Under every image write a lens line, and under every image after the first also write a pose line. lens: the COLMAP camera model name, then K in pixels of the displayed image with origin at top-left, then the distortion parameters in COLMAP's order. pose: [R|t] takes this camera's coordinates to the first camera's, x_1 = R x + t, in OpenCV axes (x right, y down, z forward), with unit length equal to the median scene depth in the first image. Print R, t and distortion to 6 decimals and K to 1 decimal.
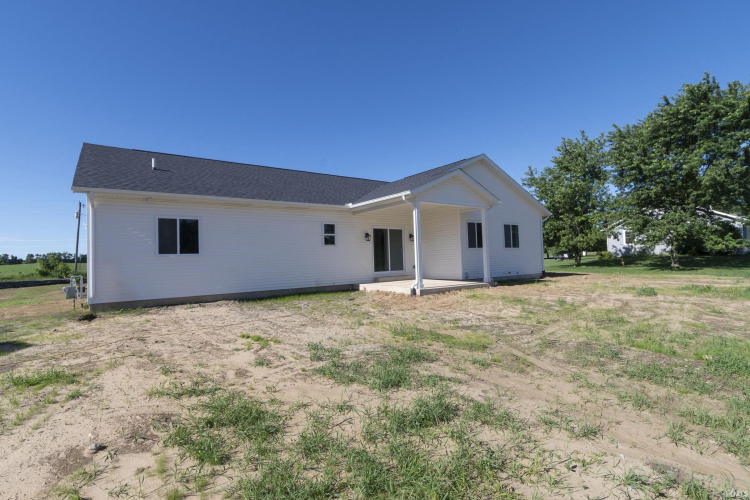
lens RADIAL K [[358.0, 0, 375.0], [0, 358.0, 250.0], [0, 0, 1]] dist [-0.002639, -0.000066]
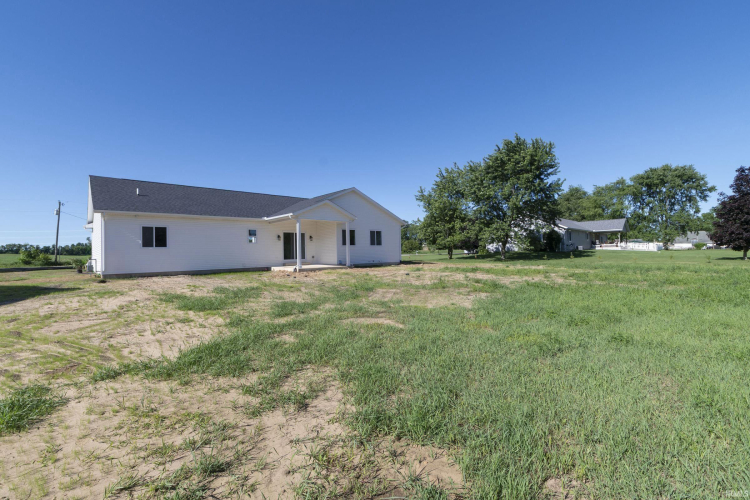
lens RADIAL K [[327.7, 0, 369.6], [0, 327.7, 247.8], [0, 0, 1]] dist [0.002629, -0.000065]
pose [[0.995521, 0.011076, 0.093889, 0.240220], [-0.011822, 0.999903, 0.007383, -0.007326], [-0.093798, -0.008460, 0.995555, -0.481430]]
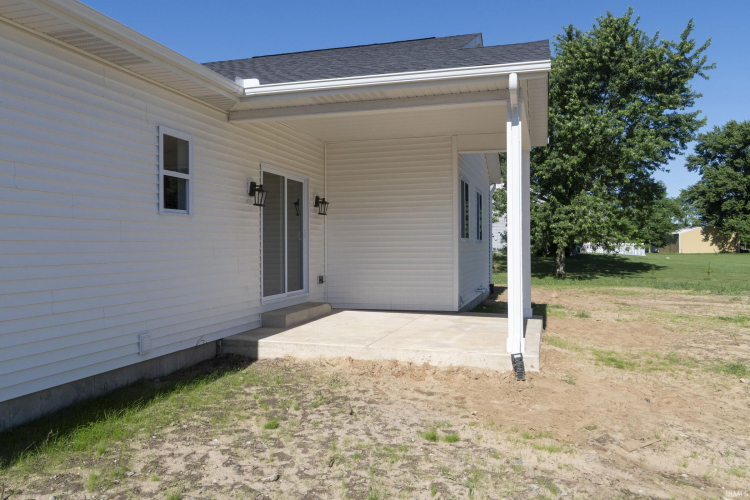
lens RADIAL K [[590.4, 0, 374.7], [0, 590.4, 235.7], [0, 0, 1]] dist [-0.000788, -0.000162]
pose [[0.798071, 0.038846, 0.601310, -0.255491], [-0.037761, 0.999183, -0.014433, 0.005866], [-0.601379, -0.011188, 0.798886, 0.483889]]
